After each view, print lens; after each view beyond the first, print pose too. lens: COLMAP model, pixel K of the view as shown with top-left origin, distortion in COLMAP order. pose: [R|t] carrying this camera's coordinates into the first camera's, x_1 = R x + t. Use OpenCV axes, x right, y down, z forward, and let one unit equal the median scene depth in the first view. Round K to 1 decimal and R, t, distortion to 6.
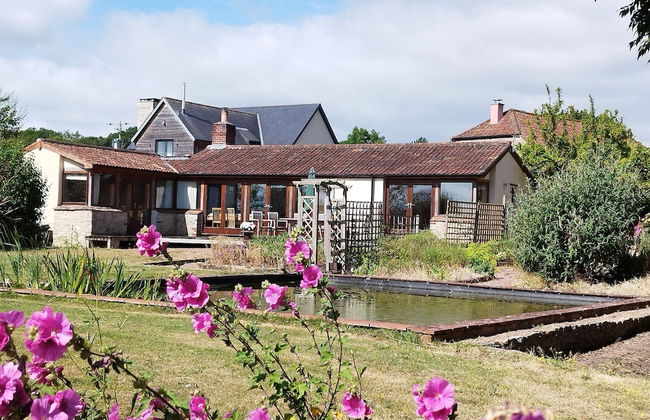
lens RADIAL K [[1013.8, 0, 325.0], [0, 1013.8, 210.0], [0, 0, 1]] dist [0.046668, 0.045399]
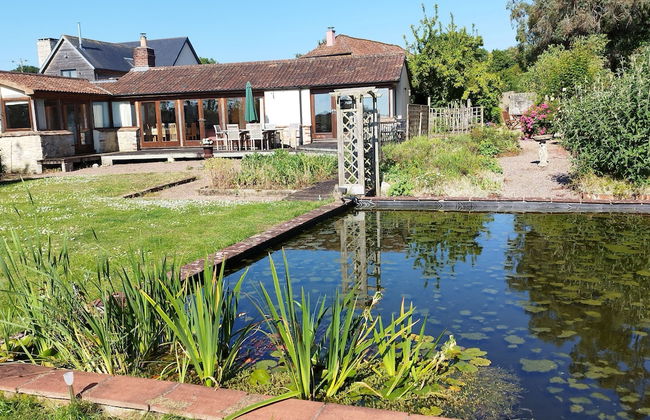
lens RADIAL K [[621.5, 0, 325.0], [0, 621.5, 210.0], [0, 0, 1]] dist [0.012990, 0.009162]
pose [[0.965502, -0.101920, 0.239622, -0.102499], [0.062848, 0.984223, 0.165396, -0.010655], [-0.252698, -0.144630, 0.956674, 0.290926]]
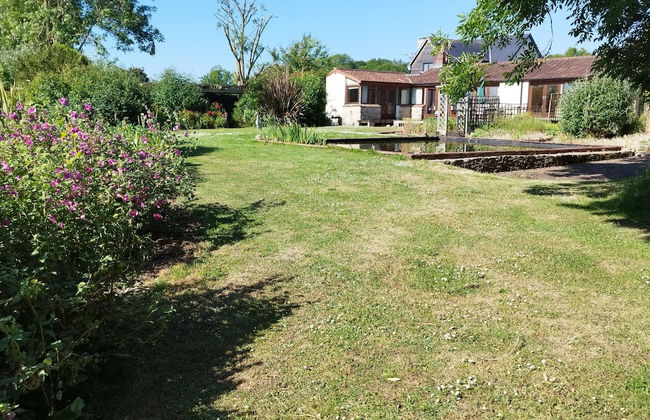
lens RADIAL K [[621.5, 0, 325.0], [0, 621.5, 210.0], [0, 0, 1]] dist [0.012990, 0.009162]
pose [[0.934375, 0.030028, -0.355023, 0.106731], [0.028506, 0.986947, 0.158502, 0.005045], [0.355148, -0.158221, 0.921323, -0.077759]]
